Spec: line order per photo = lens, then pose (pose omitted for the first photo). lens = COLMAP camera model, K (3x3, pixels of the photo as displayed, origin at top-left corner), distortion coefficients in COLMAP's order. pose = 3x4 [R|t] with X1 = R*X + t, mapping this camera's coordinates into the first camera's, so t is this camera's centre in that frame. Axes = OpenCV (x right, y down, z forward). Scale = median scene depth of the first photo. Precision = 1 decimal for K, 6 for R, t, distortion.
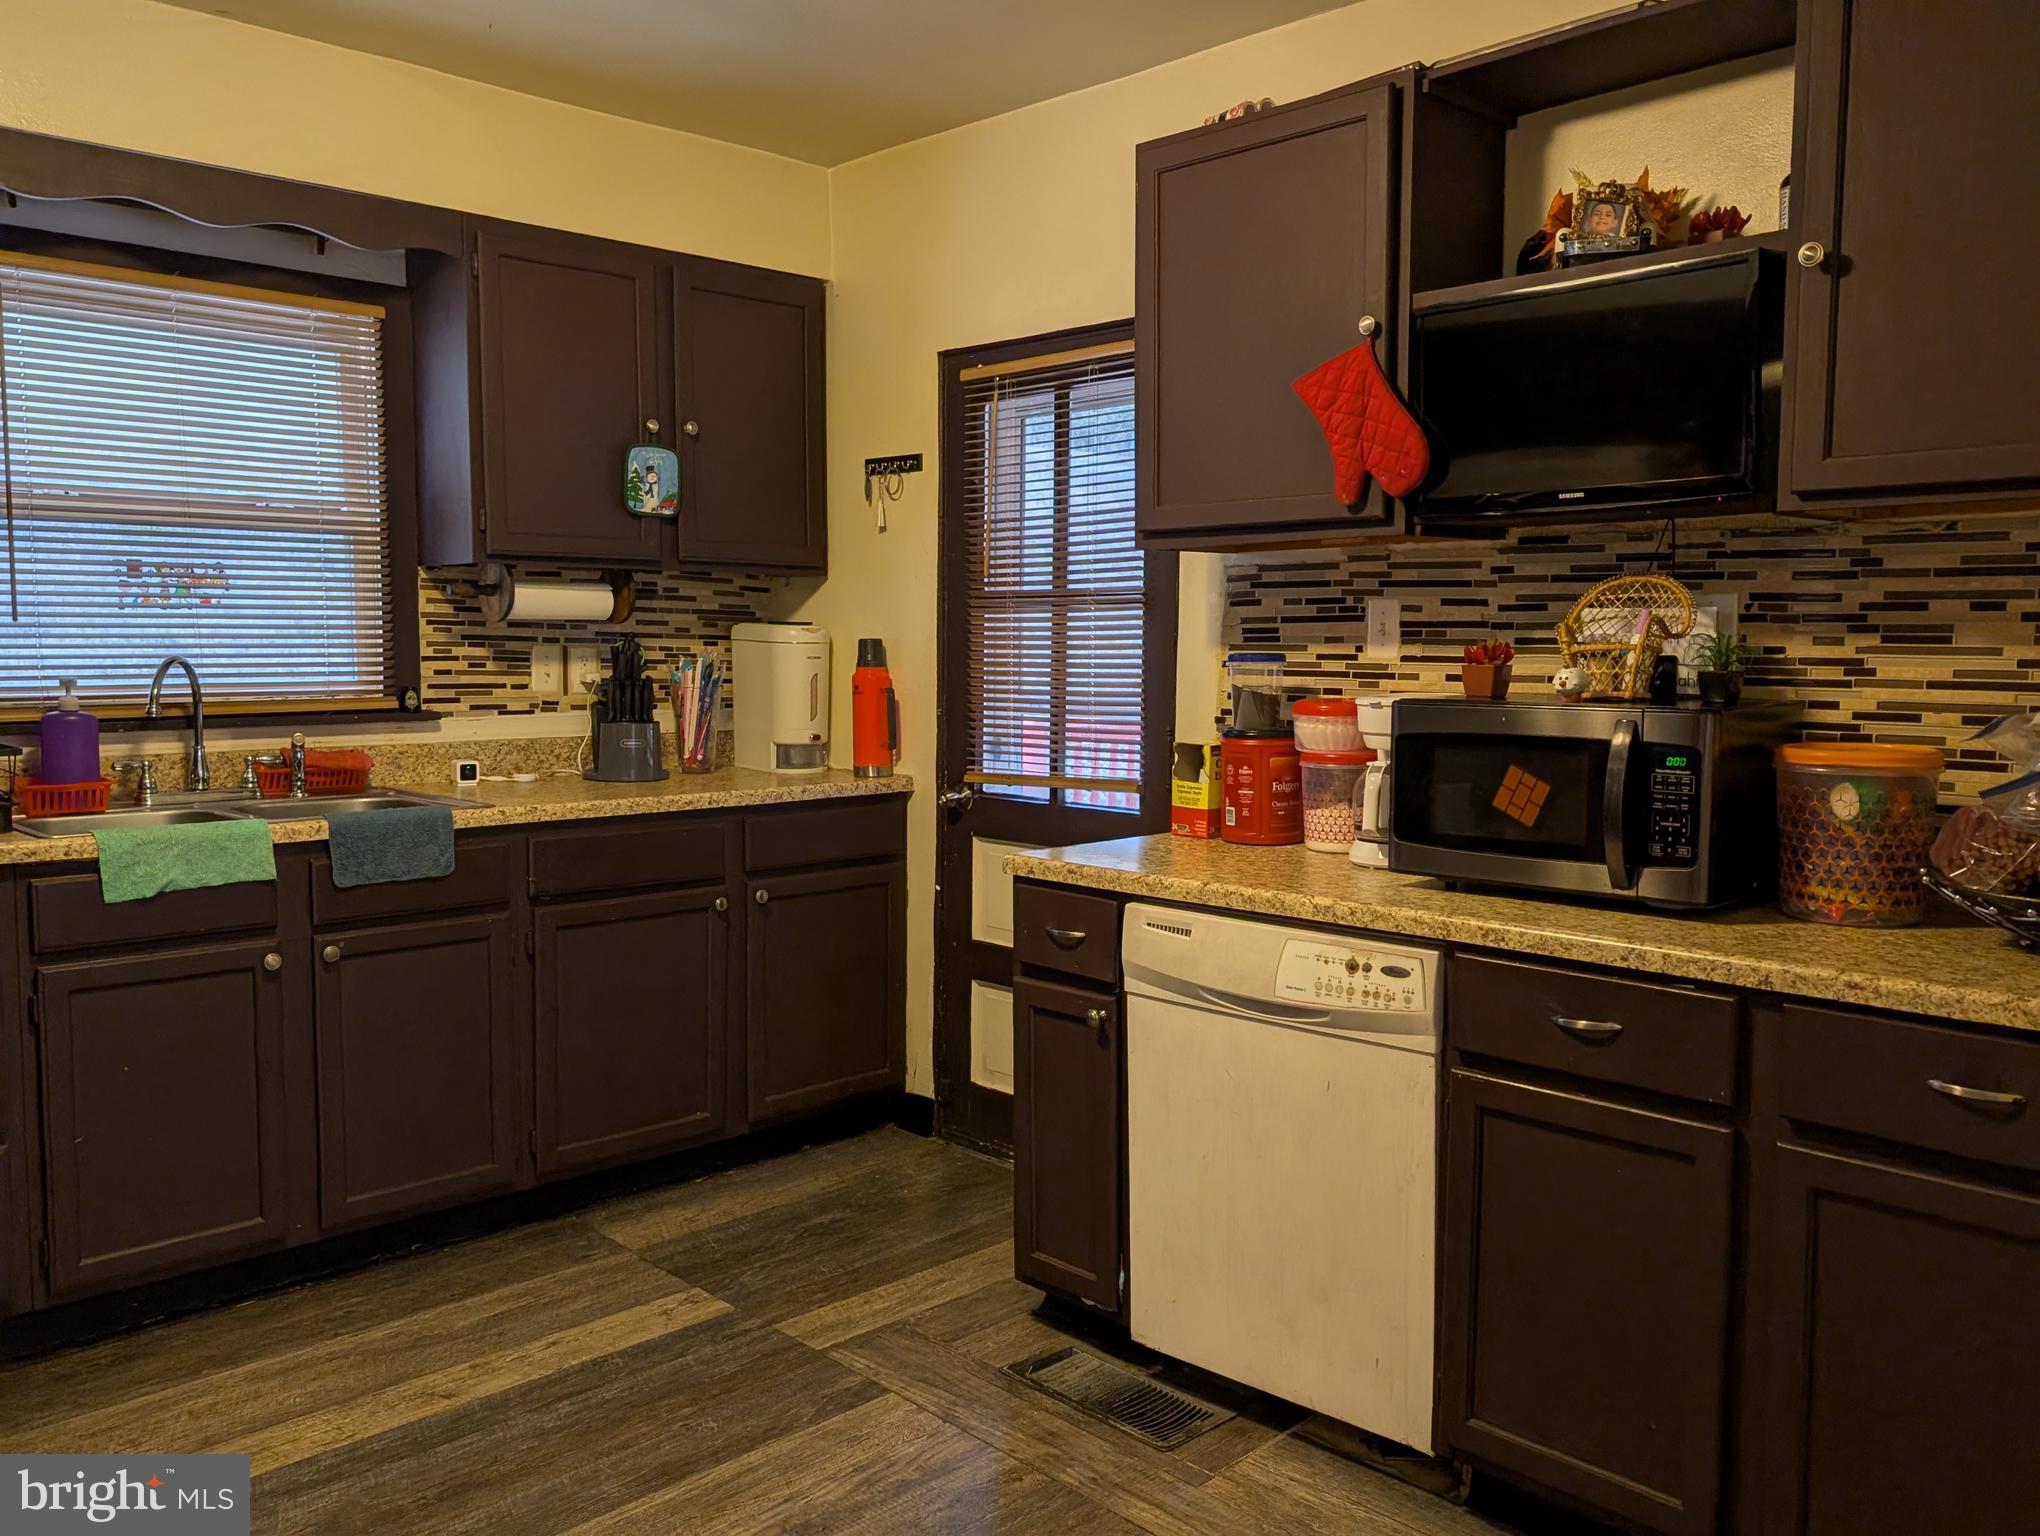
lens RADIAL K [[1631.0, 0, 1017.8], [0, 1631.0, 797.4], [0, 0, 1]] dist [0.031164, -0.039457]
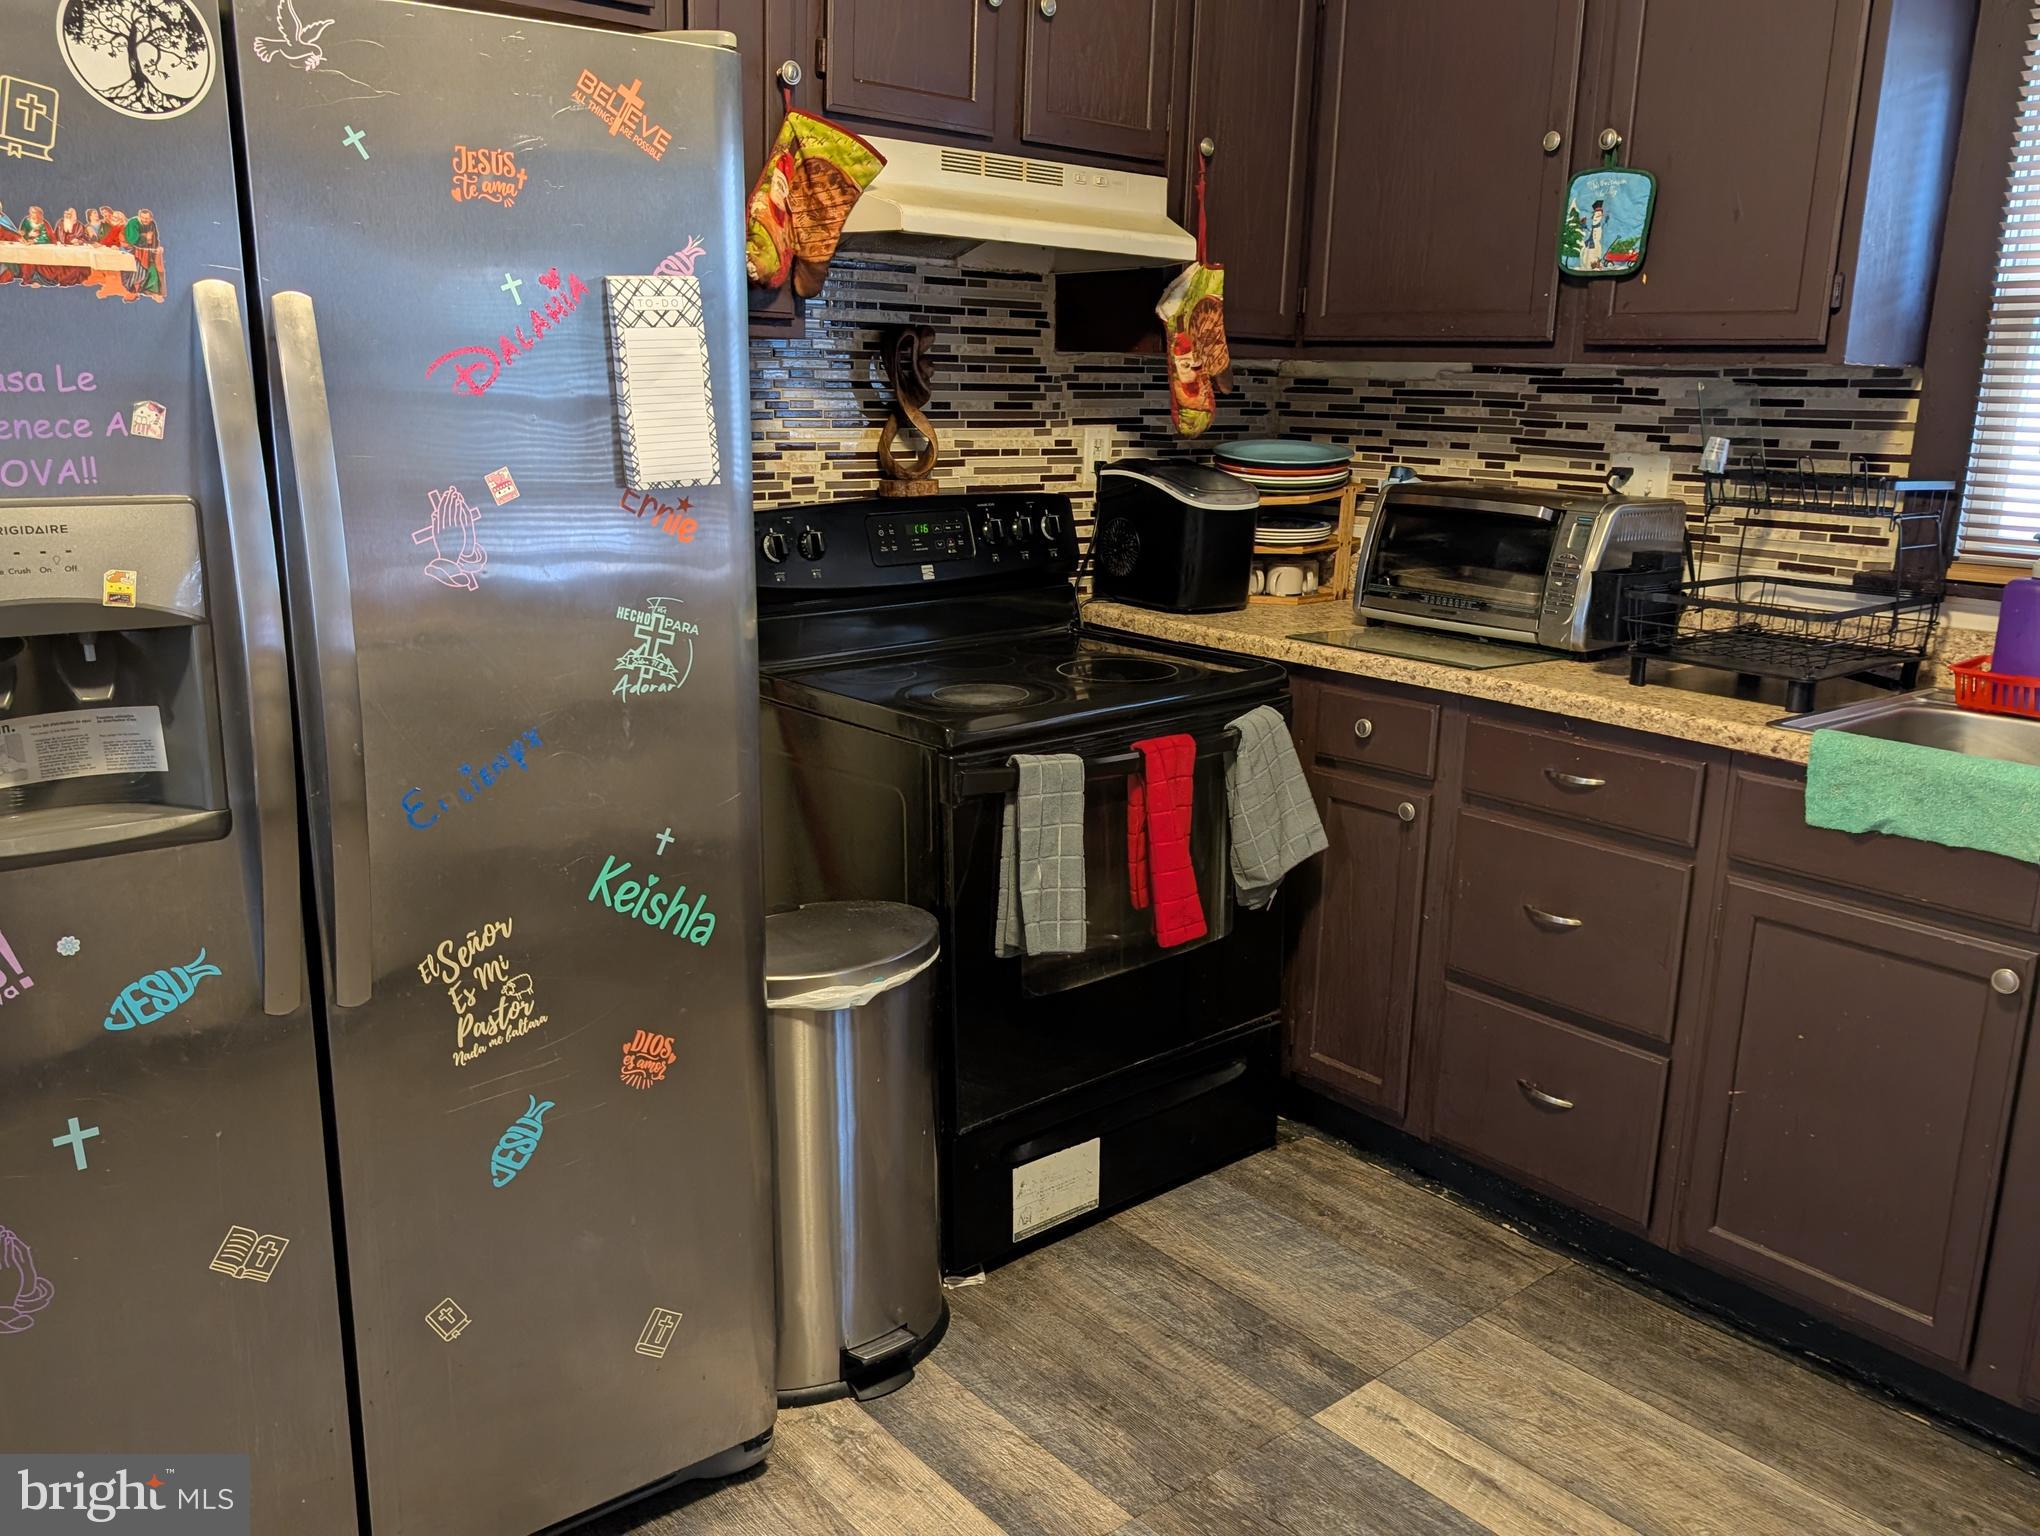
lens RADIAL K [[1629.1, 0, 1020.0], [0, 1629.1, 768.0], [0, 0, 1]] dist [0.006367, 0.007329]
pose [[-0.069628, 0.216299, -0.973841, 0.182053], [-0.127657, 0.966252, 0.223741, -0.072828], [0.989371, 0.139896, -0.039666, 0.556580]]
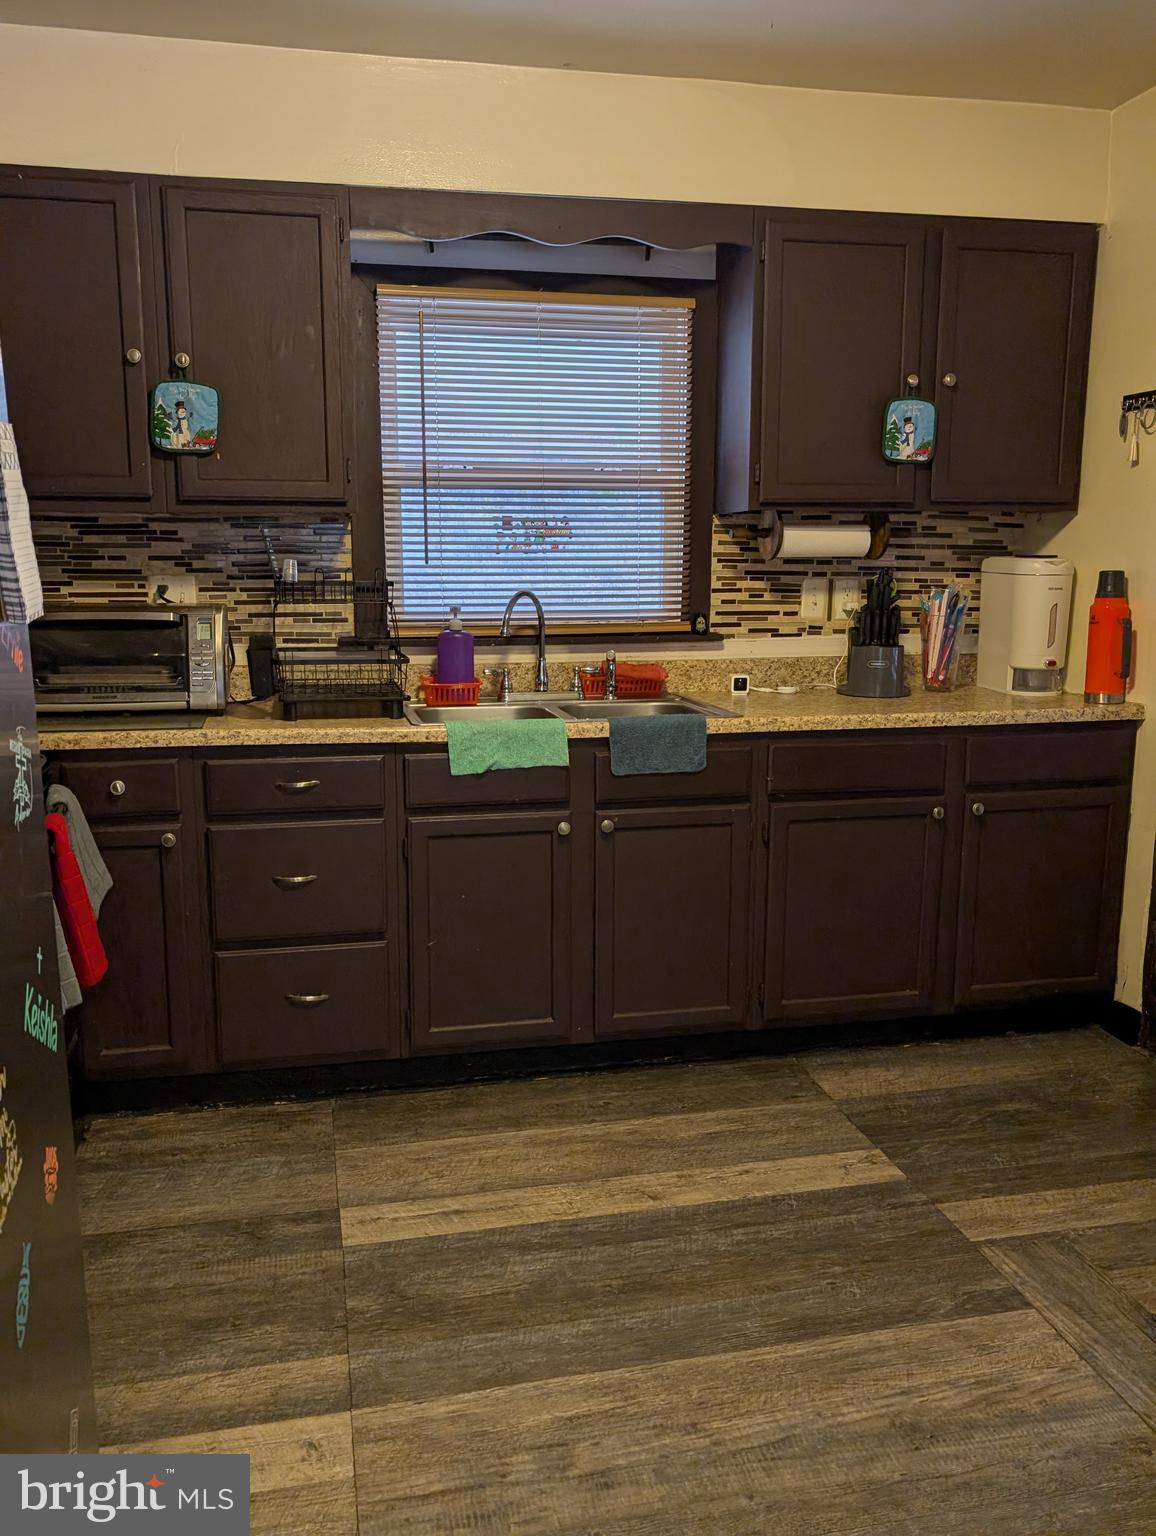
lens RADIAL K [[1228.0, 0, 549.6], [0, 1228.0, 788.6], [0, 0, 1]] dist [0.031164, -0.039457]
pose [[0.847308, 0.087435, -0.523855, 0.036273], [-0.044547, 0.994580, 0.093949, -0.019813], [0.529230, -0.056268, 0.846611, 0.157007]]
